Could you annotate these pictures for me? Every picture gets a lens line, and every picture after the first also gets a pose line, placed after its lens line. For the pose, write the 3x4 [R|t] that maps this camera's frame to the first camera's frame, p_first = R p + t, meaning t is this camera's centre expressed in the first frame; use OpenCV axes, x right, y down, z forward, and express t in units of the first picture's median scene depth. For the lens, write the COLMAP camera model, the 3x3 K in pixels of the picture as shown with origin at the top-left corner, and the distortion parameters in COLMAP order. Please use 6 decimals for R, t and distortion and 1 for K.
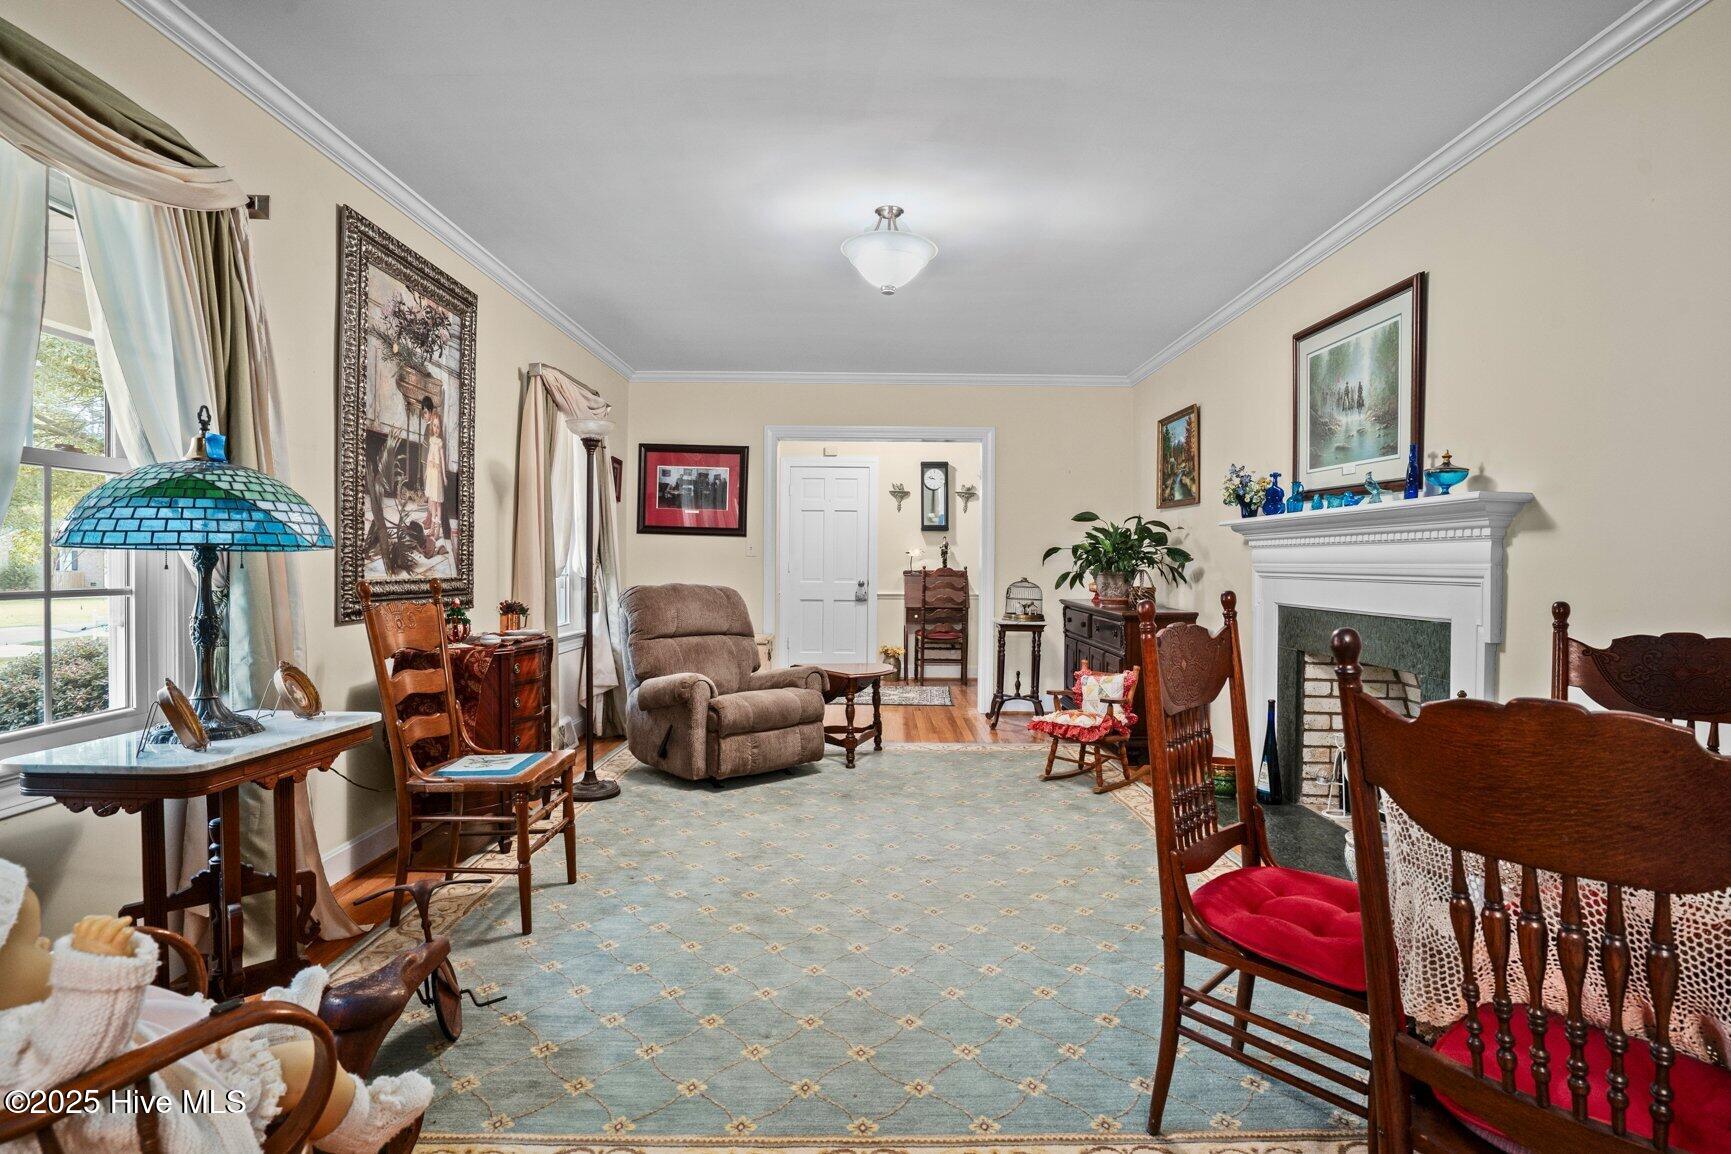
lens RADIAL K [[894.0, 0, 878.2], [0, 894.0, 576.0], [0, 0, 1]] dist [-0.049880, 0.029384]
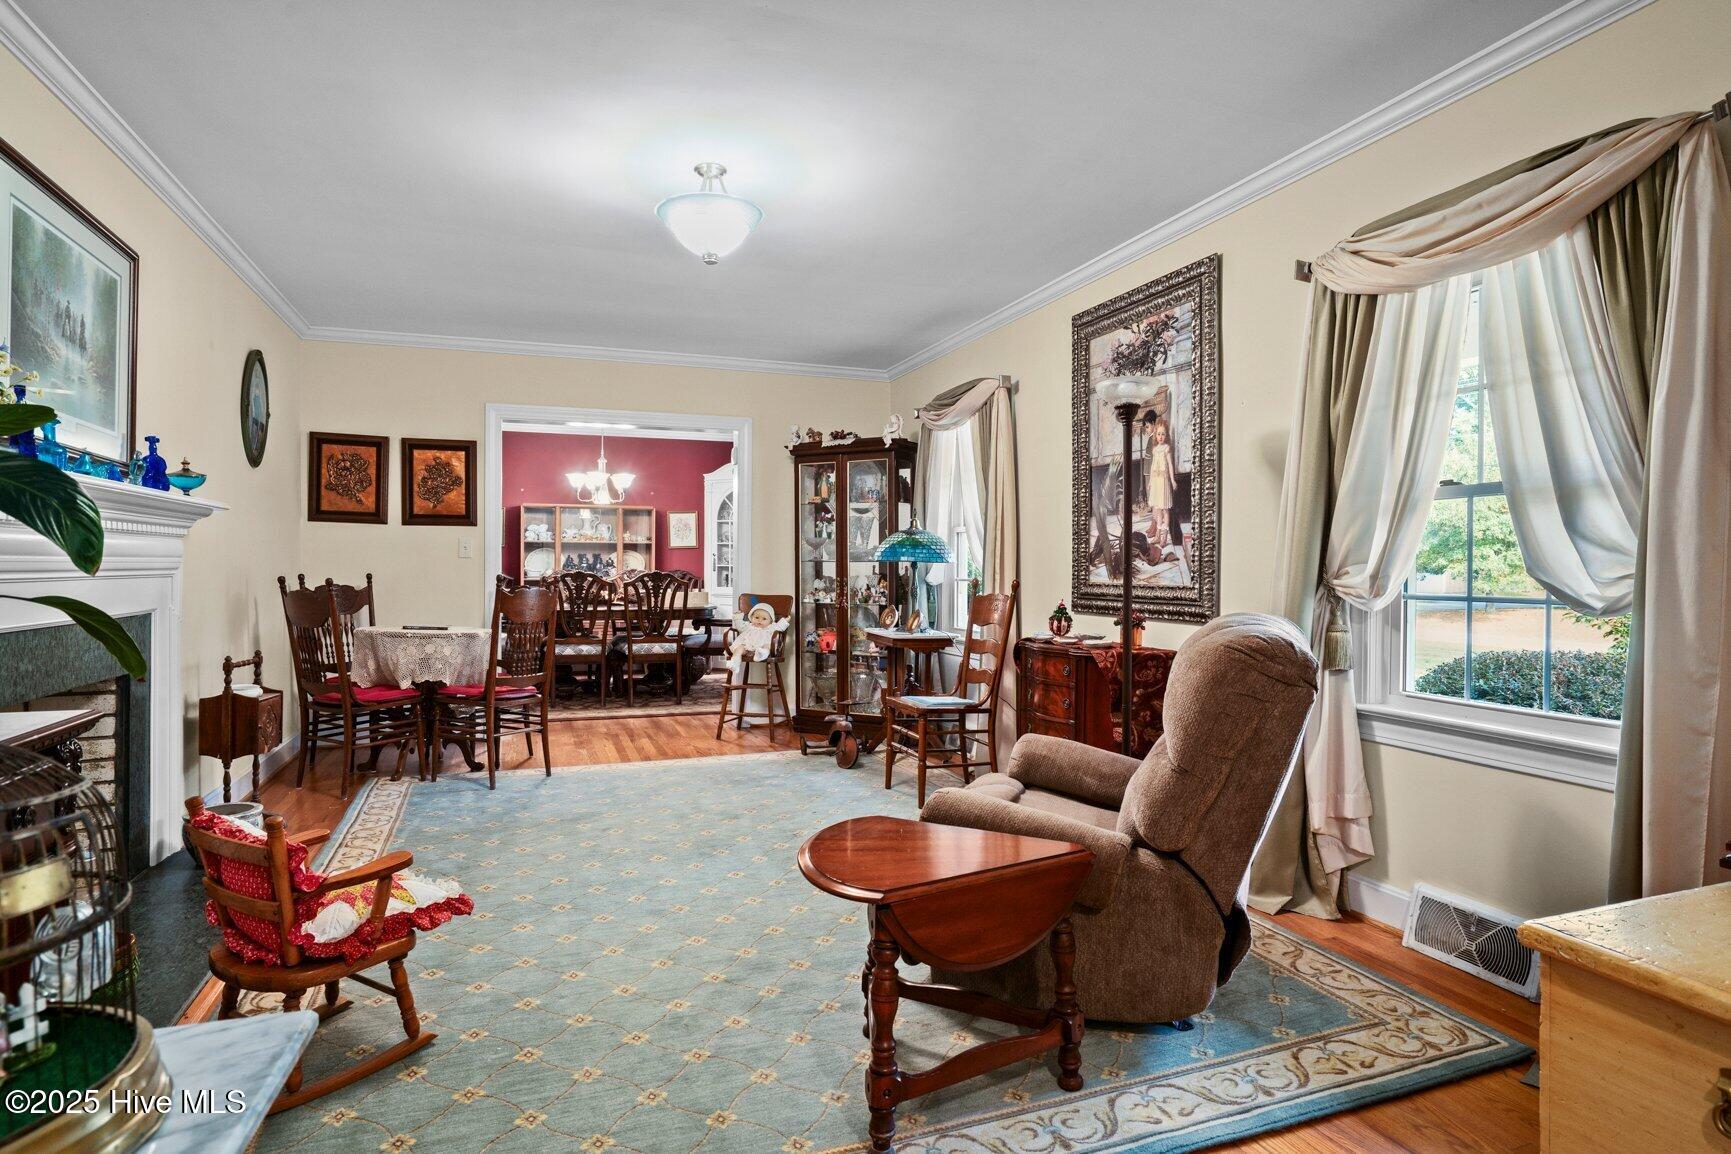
lens RADIAL K [[919.0, 0, 856.5], [0, 919.0, 579.1], [0, 0, 1]] dist [-0.052304, 0.033642]
pose [[-0.944779, -0.008652, -0.327595, 0.162863], [-0.018132, 0.999500, 0.025894, -0.025010], [0.327207, 0.030404, -0.944463, 1.850362]]
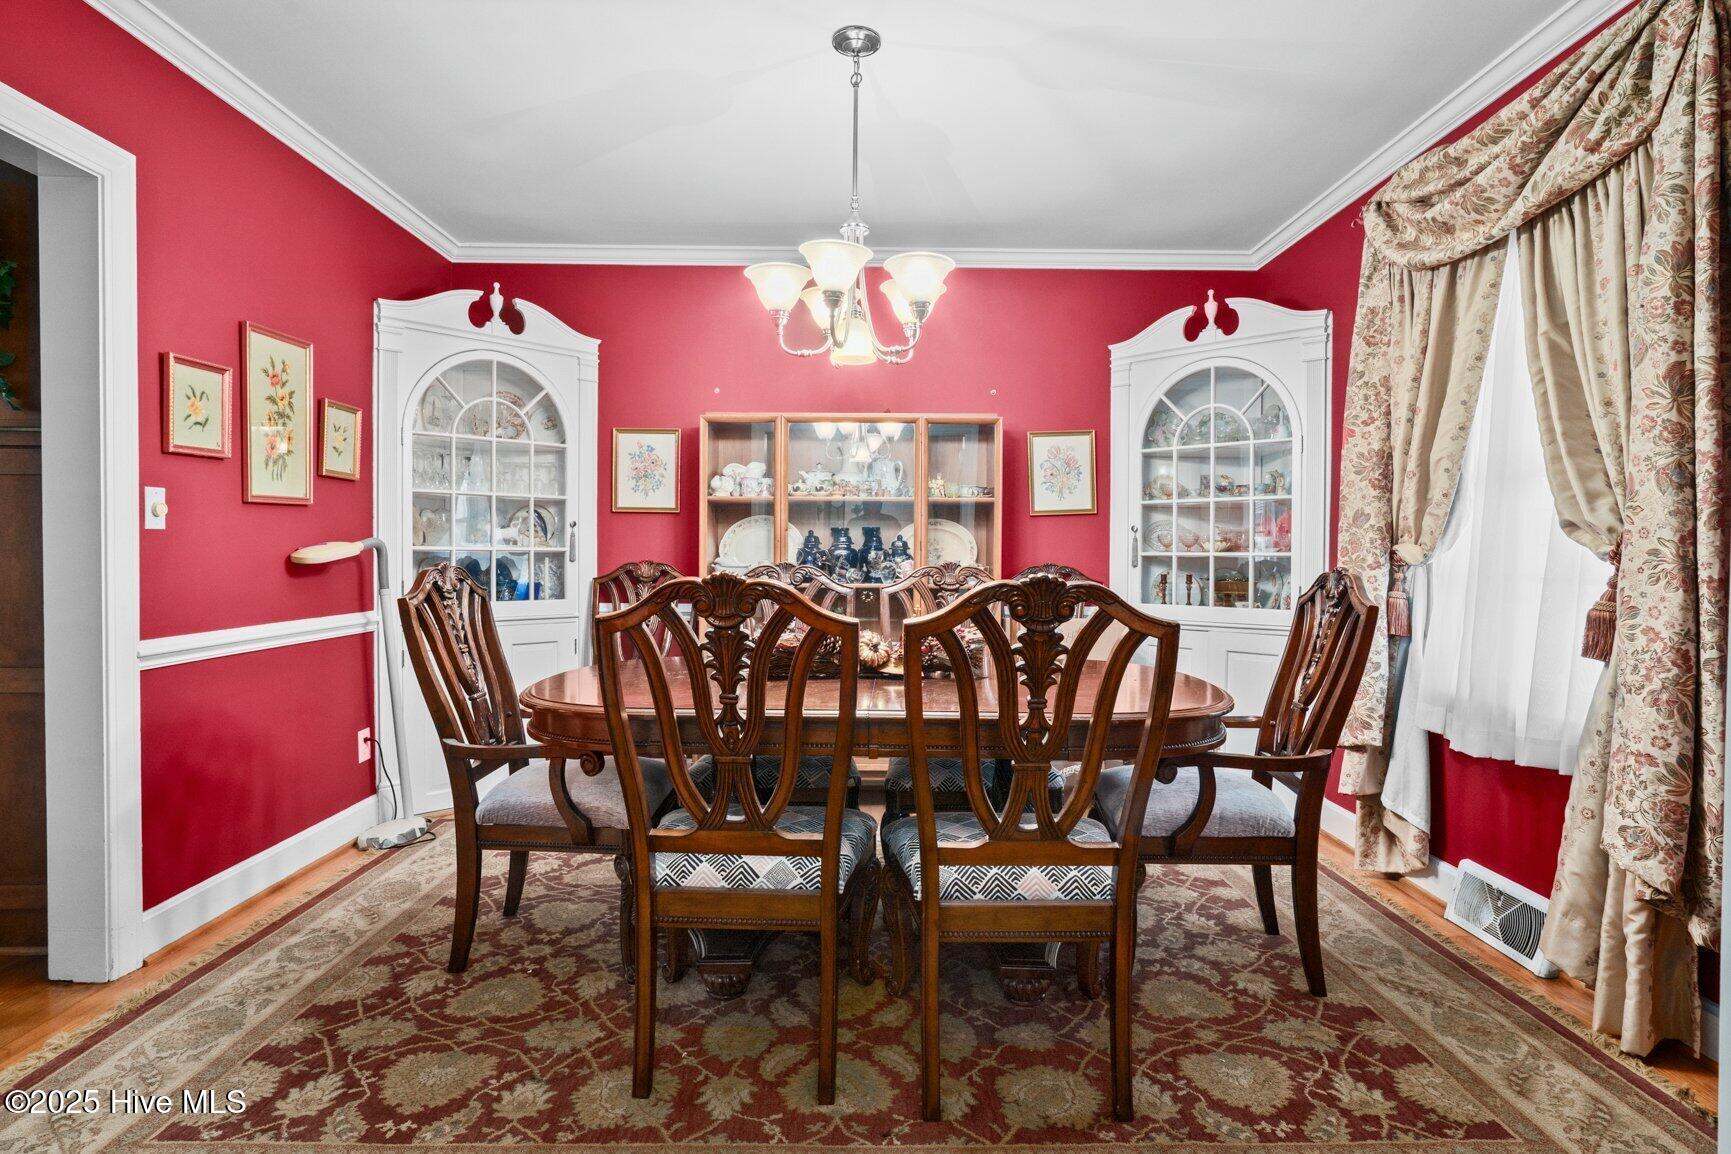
lens RADIAL K [[894.0, 0, 878.2], [0, 894.0, 576.0], [0, 0, 1]] dist [-0.049880, 0.029384]
pose [[-0.999902, -0.011979, -0.007278, 0.004901], [-0.012224, 0.999327, 0.034582, 0.006477], [0.006859, 0.034668, -0.999375, 0.258849]]
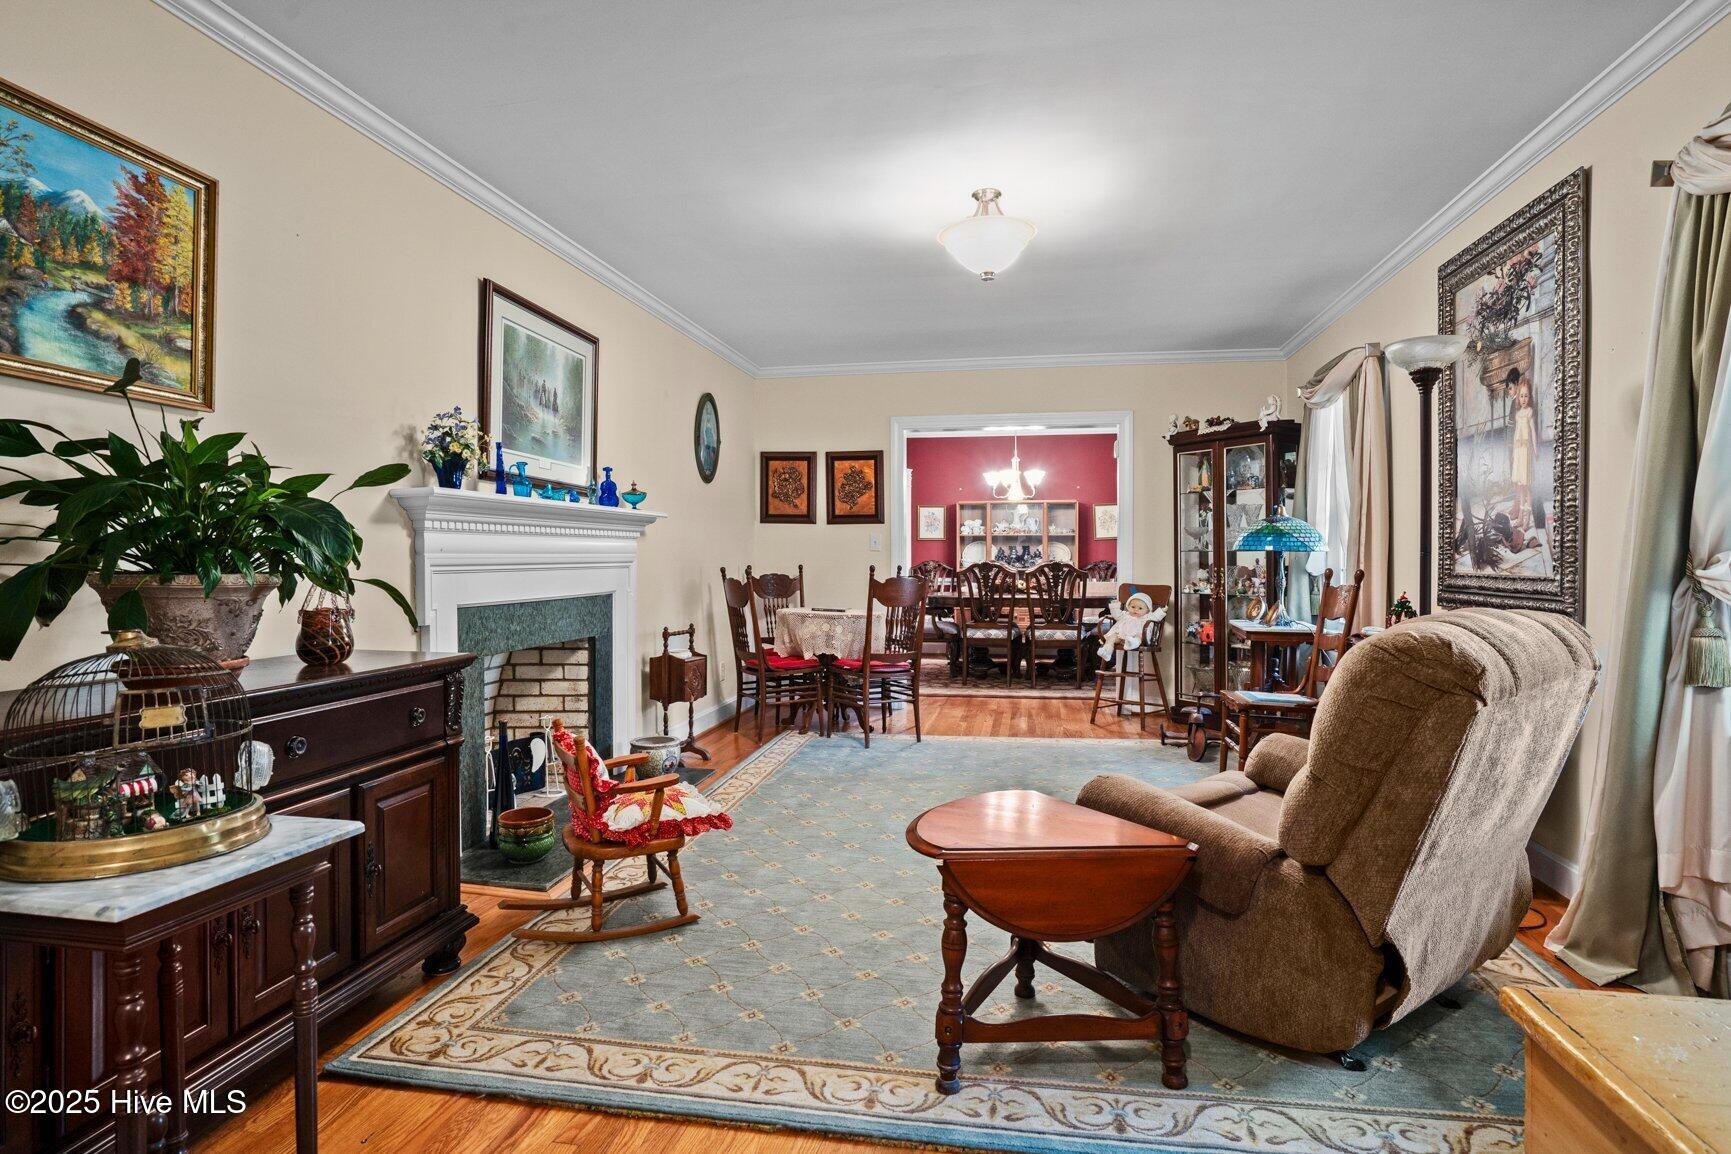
lens RADIAL K [[894.0, 0, 878.2], [0, 894.0, 576.0], [0, 0, 1]] dist [-0.049880, 0.029384]
pose [[-0.983258, -0.009412, 0.181976, -0.049111], [-0.002368, 0.999241, 0.038884, -0.028695], [-0.182204, 0.037802, -0.982534, 1.916362]]
